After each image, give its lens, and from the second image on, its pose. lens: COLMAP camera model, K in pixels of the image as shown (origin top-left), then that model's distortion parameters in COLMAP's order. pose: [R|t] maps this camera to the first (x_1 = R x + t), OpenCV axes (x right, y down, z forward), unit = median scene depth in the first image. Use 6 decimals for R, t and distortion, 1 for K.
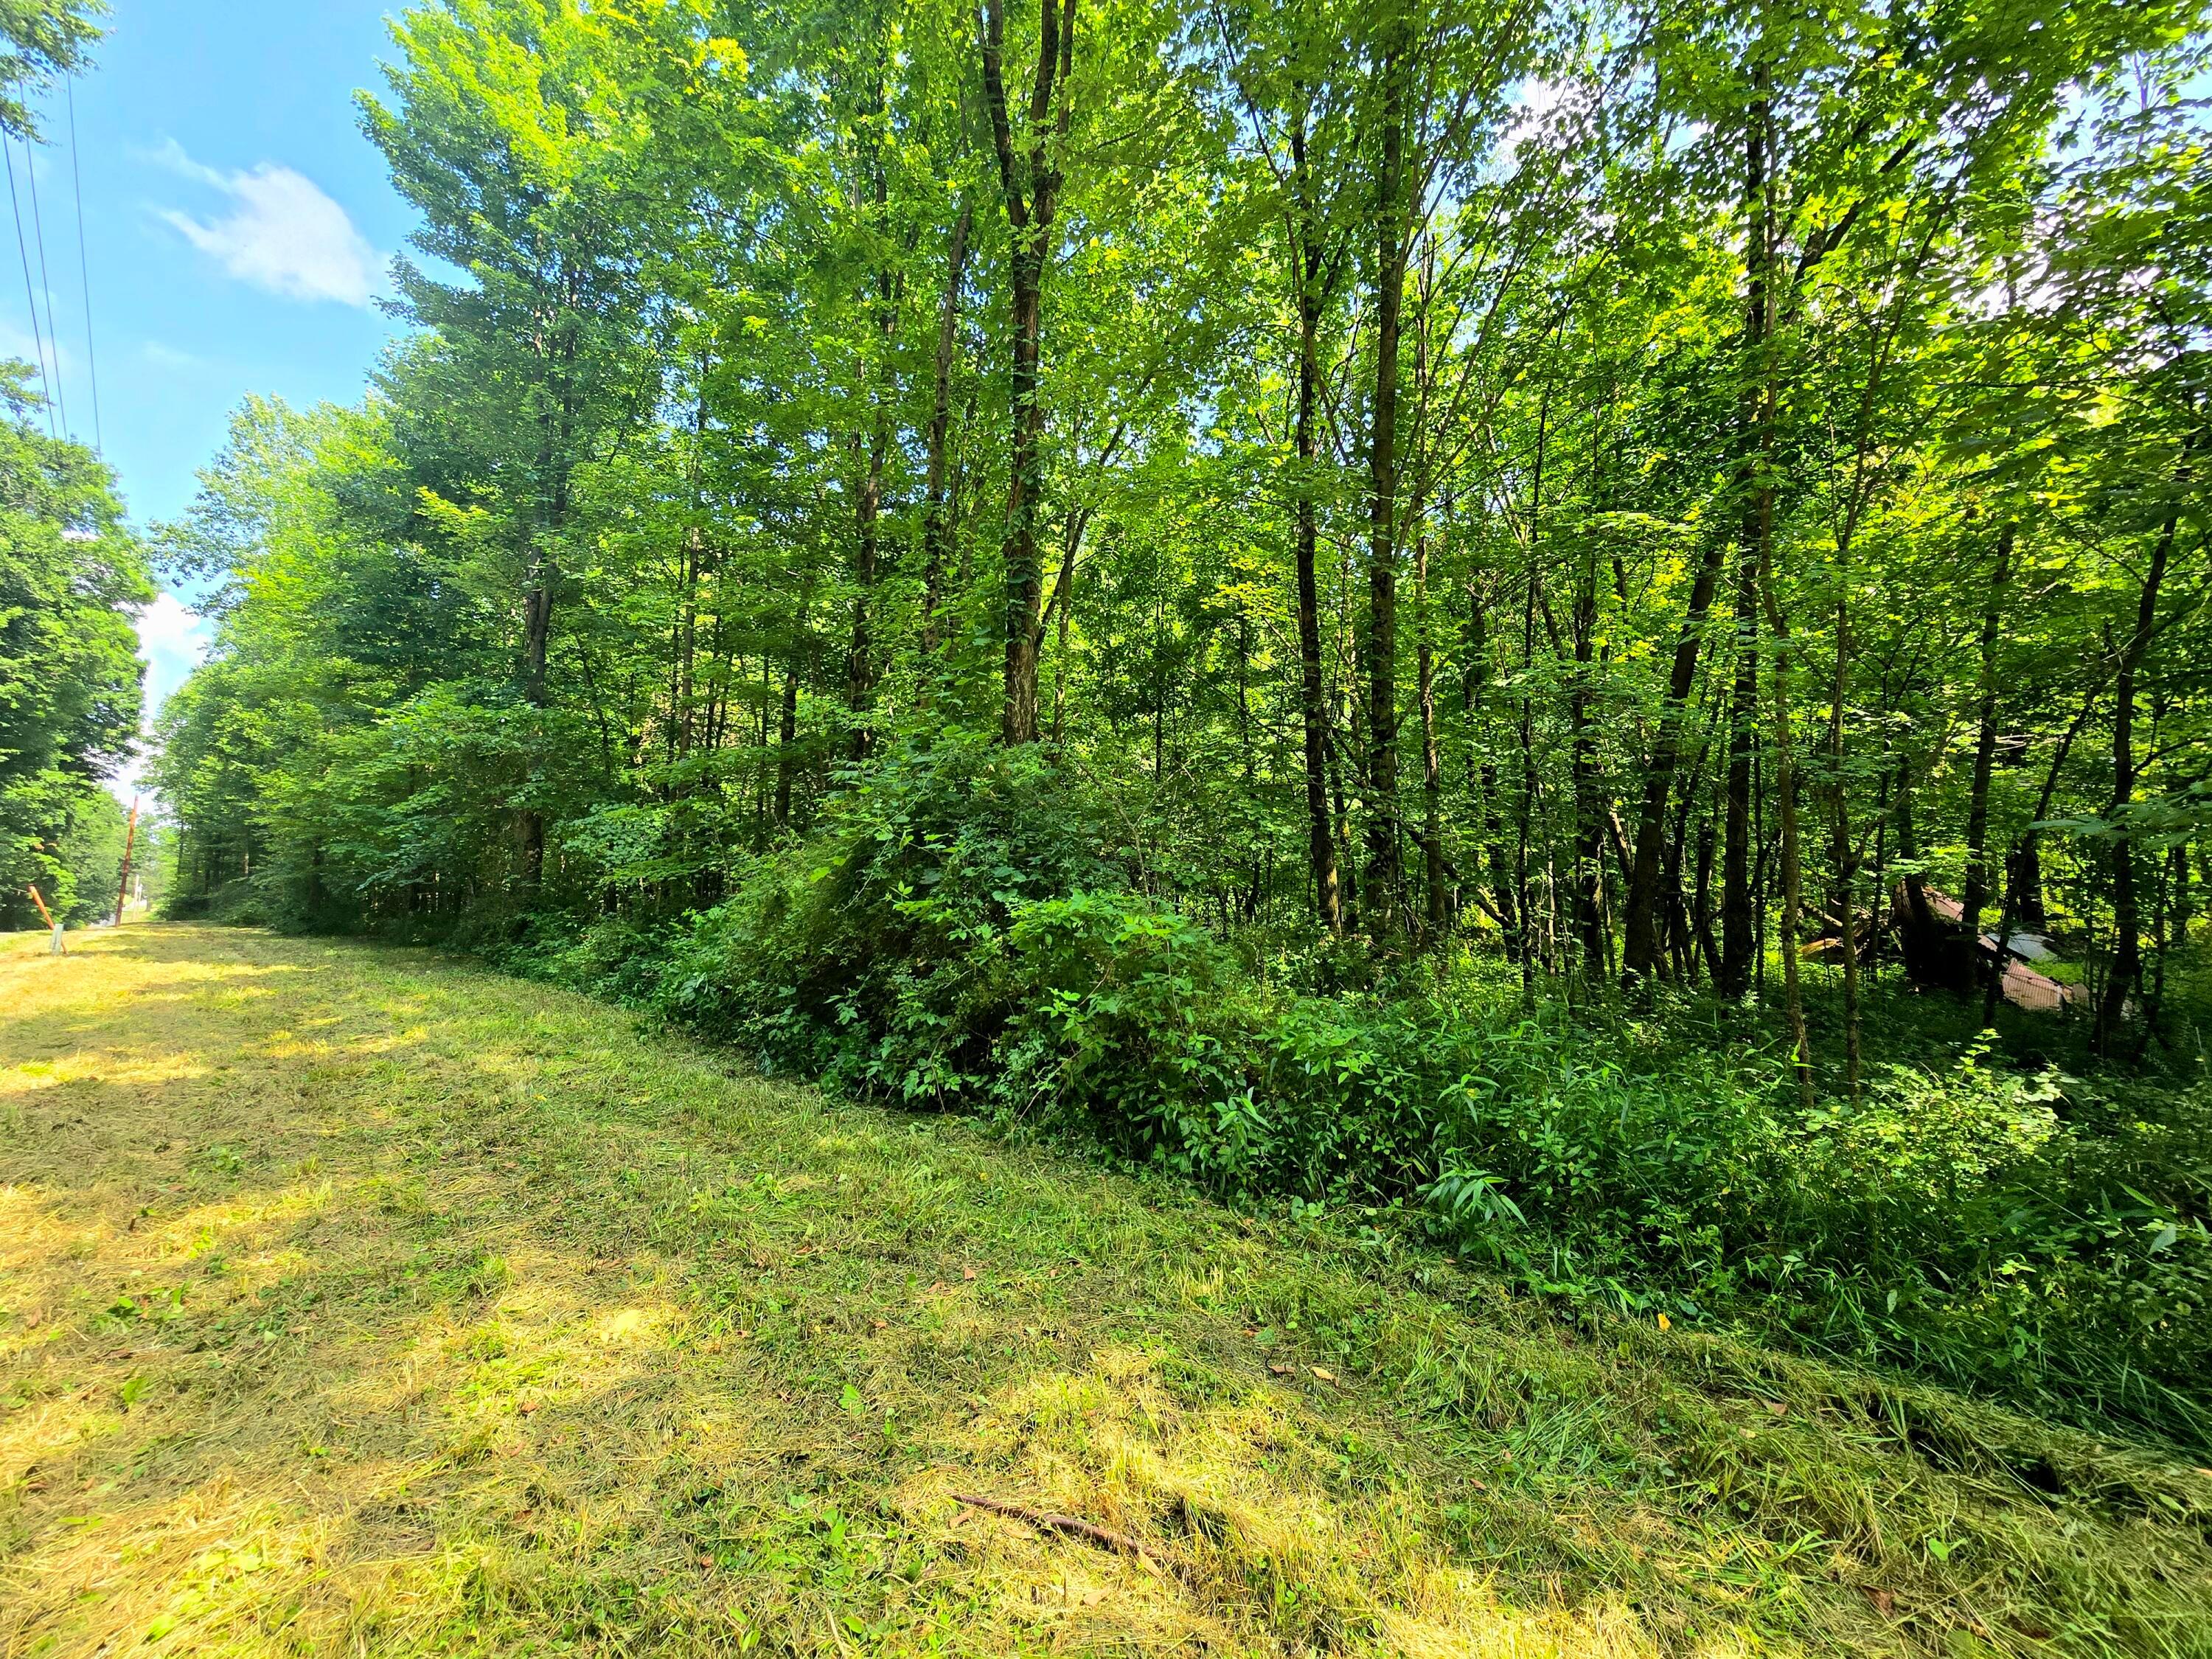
lens RADIAL K [[892.2, 0, 1106.0], [0, 892.2, 829.5], [0, 0, 1]] dist [-0.000457, -0.000394]
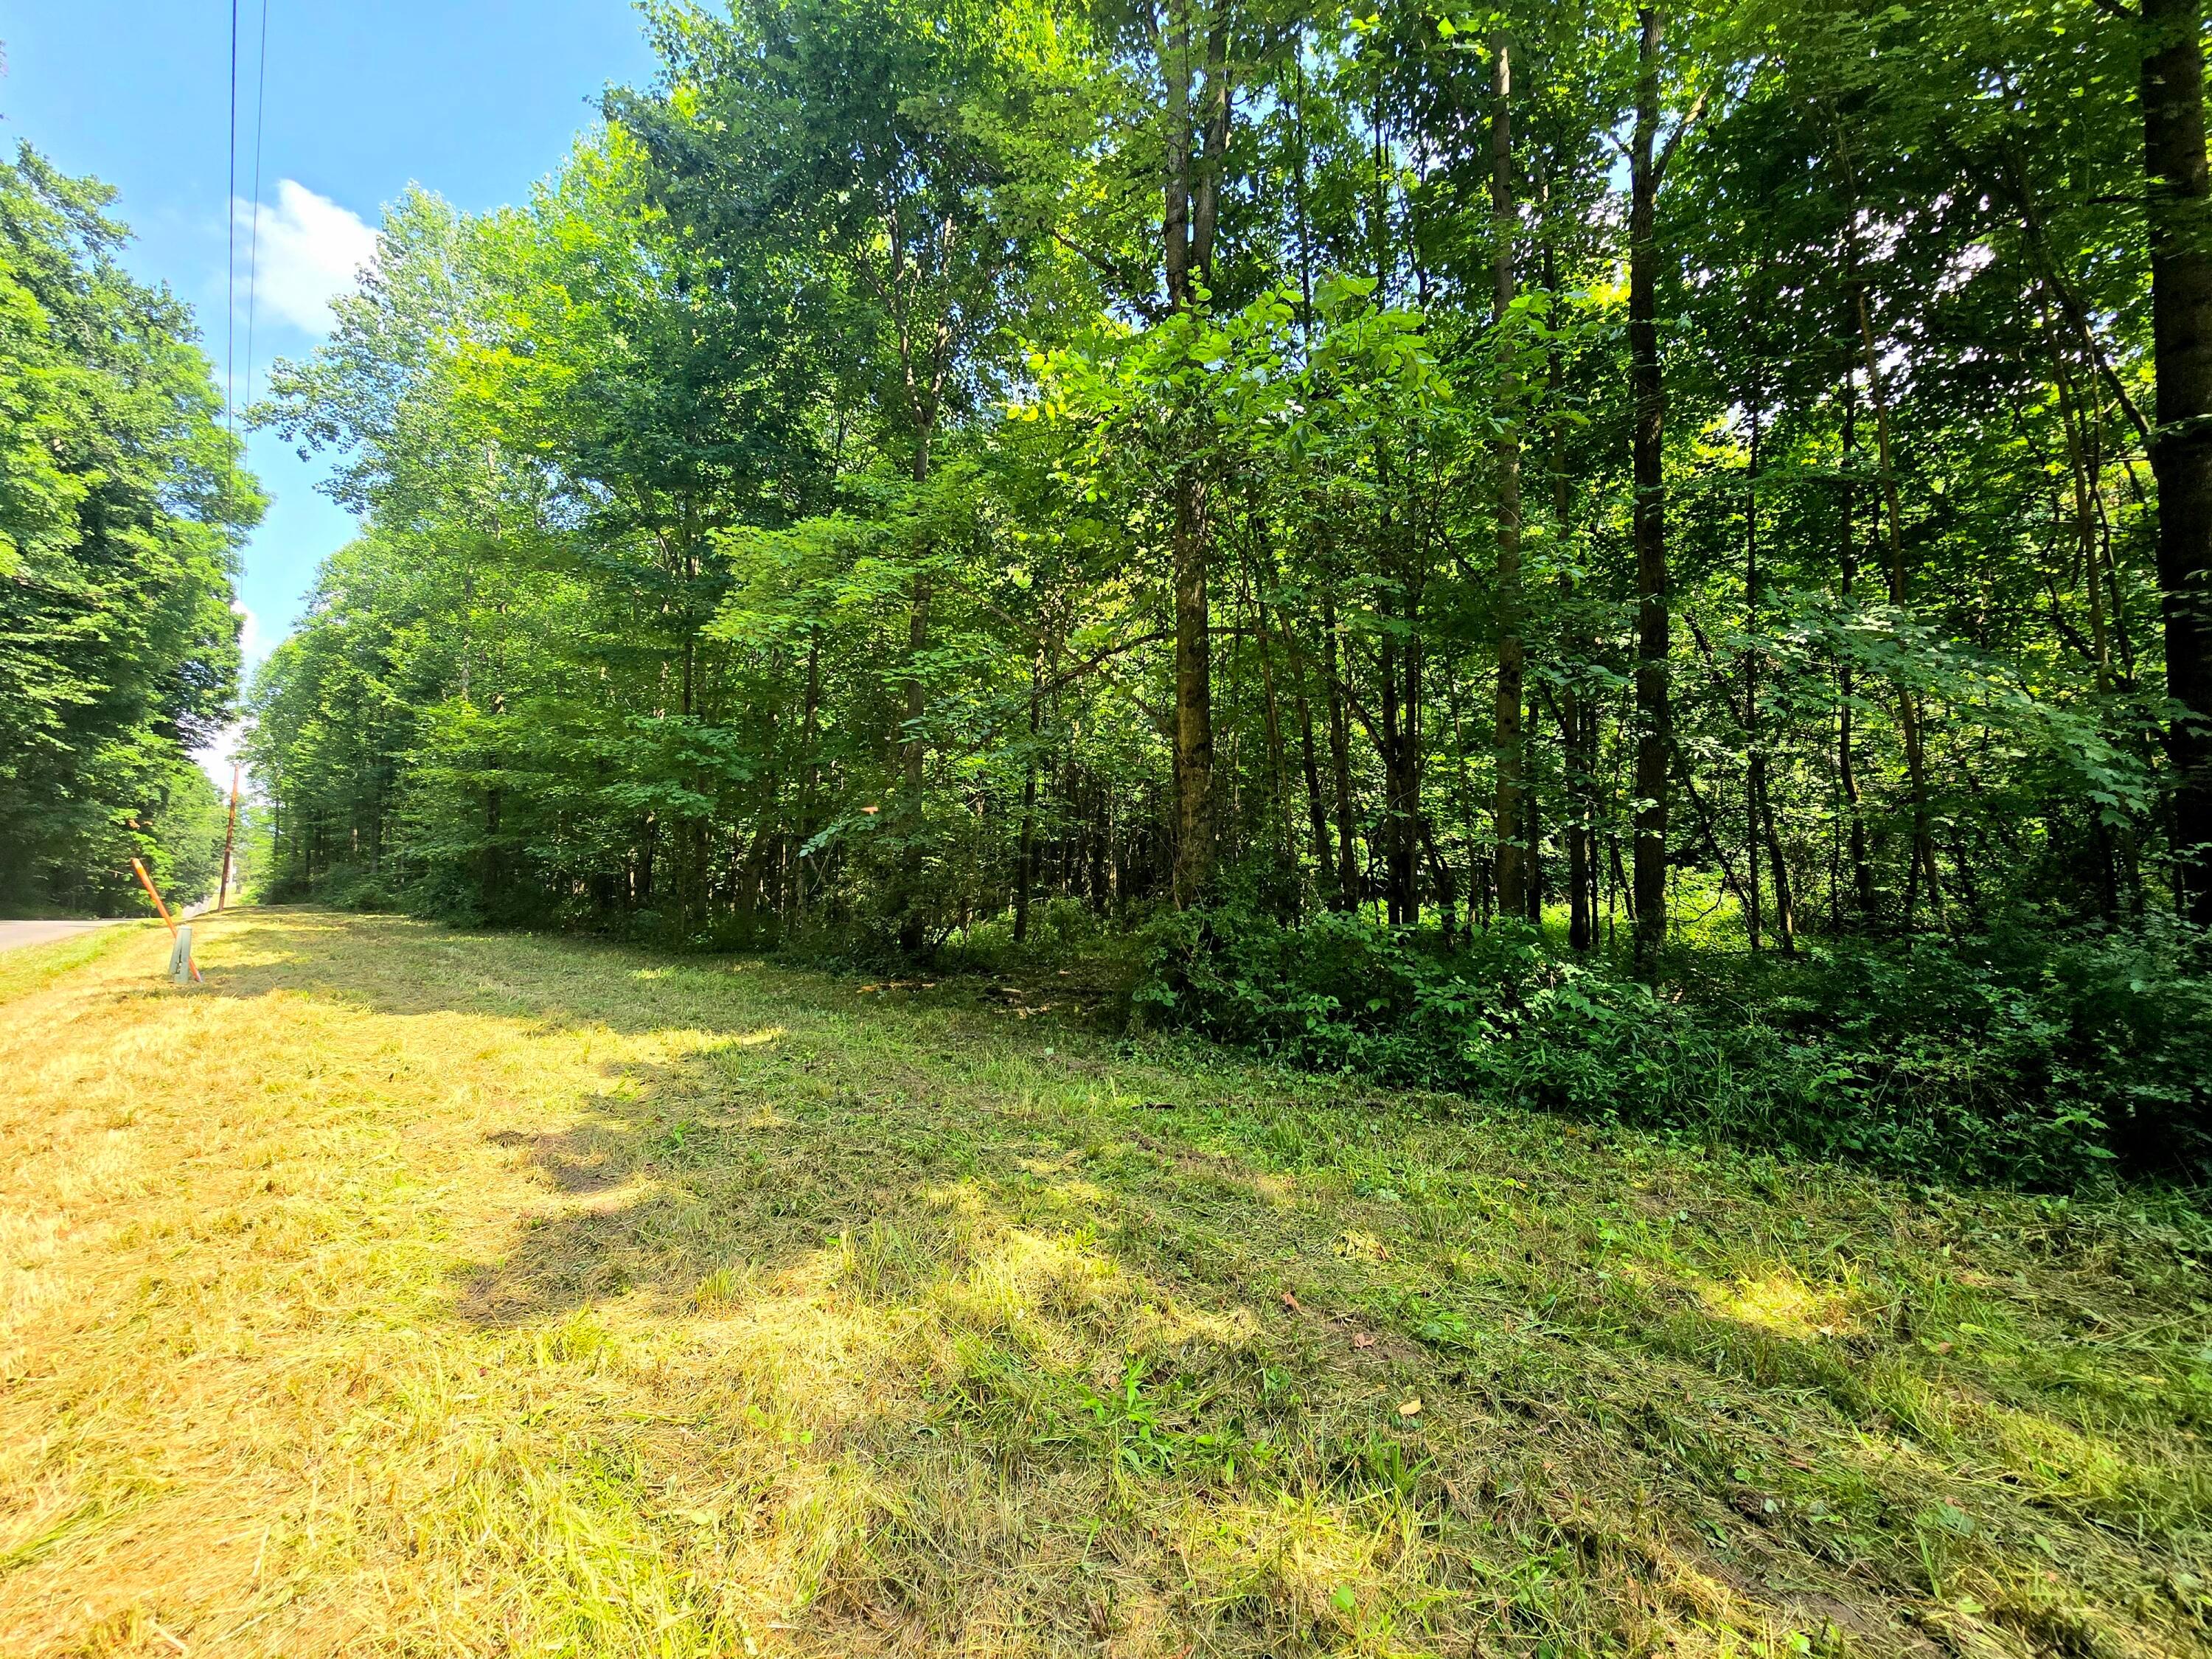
lens RADIAL K [[888.4, 0, 1106.0], [0, 888.4, 829.5], [0, 0, 1]] dist [0.000787, -0.002154]
pose [[0.999062, -0.005327, -0.042967, -0.207461], [0.006277, 0.999738, 0.022021, 0.013599], [0.042839, -0.022270, 0.998834, 0.170885]]
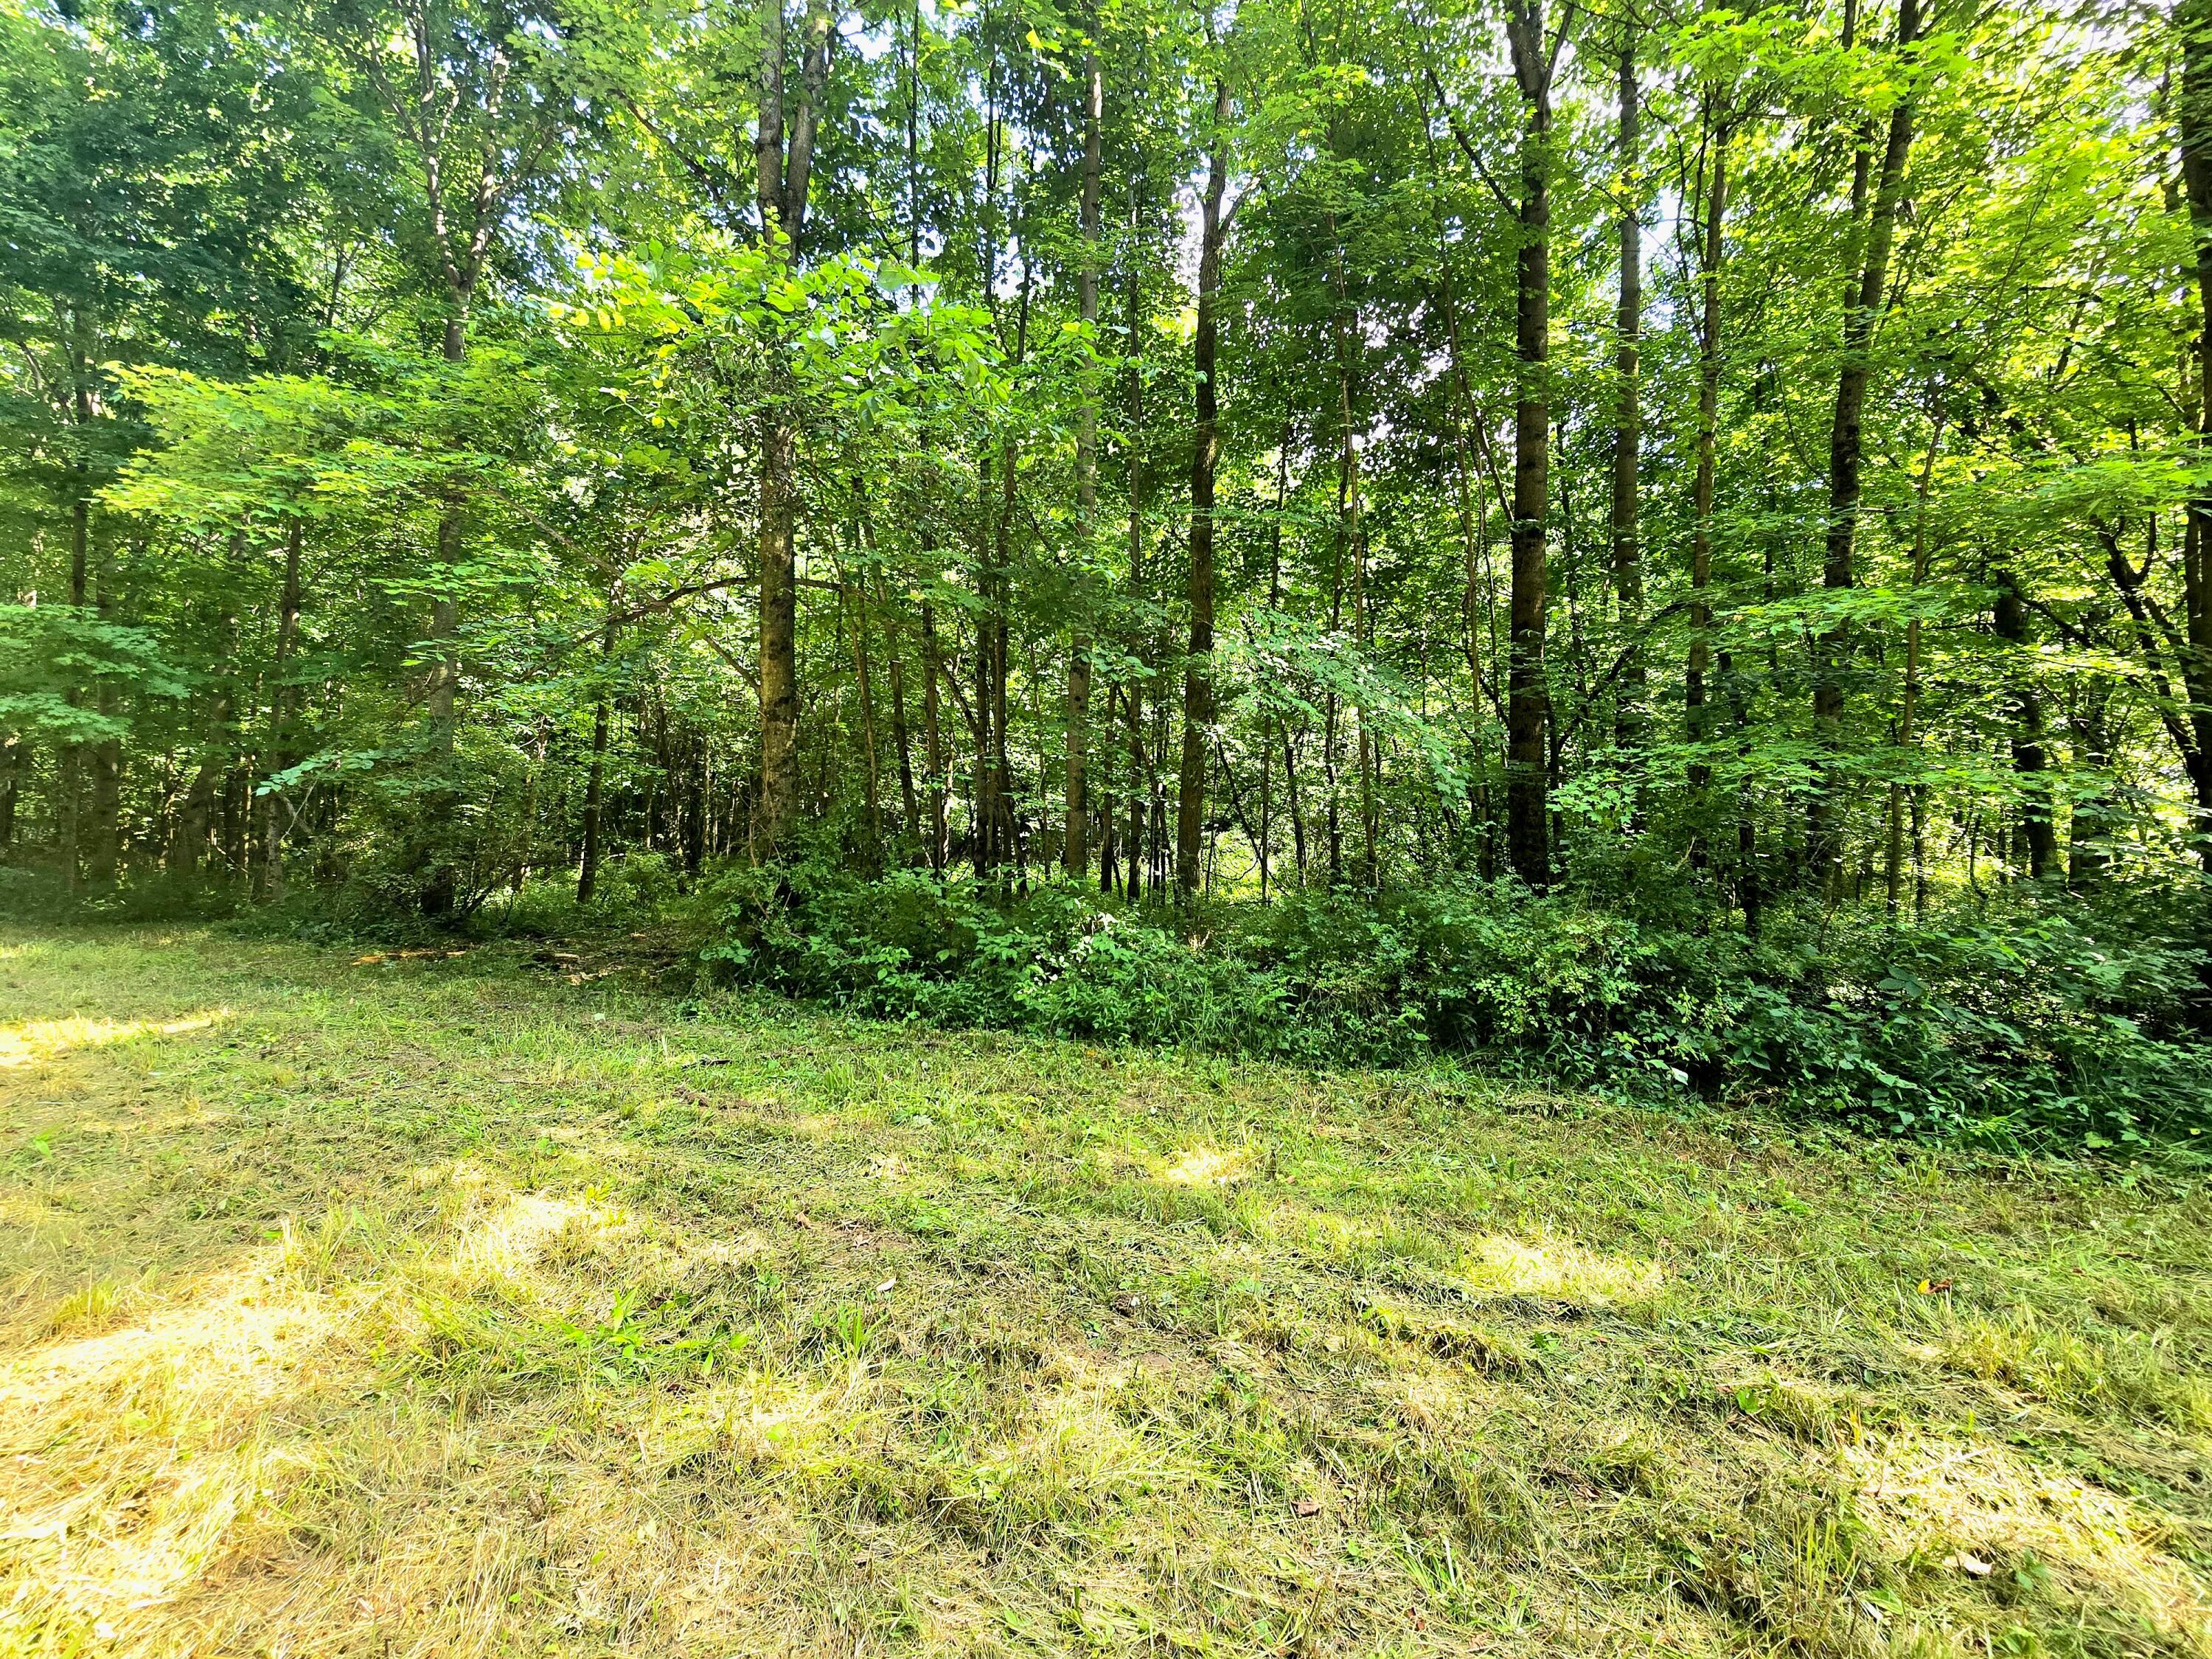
lens RADIAL K [[903.1, 0, 1106.0], [0, 903.1, 829.5], [0, 0, 1]] dist [0.002136, -0.003273]
pose [[0.935675, 0.016902, 0.352458, -0.199786], [-0.040365, 0.997422, 0.059326, 0.013312], [-0.350547, -0.069737, 0.933945, 0.161351]]
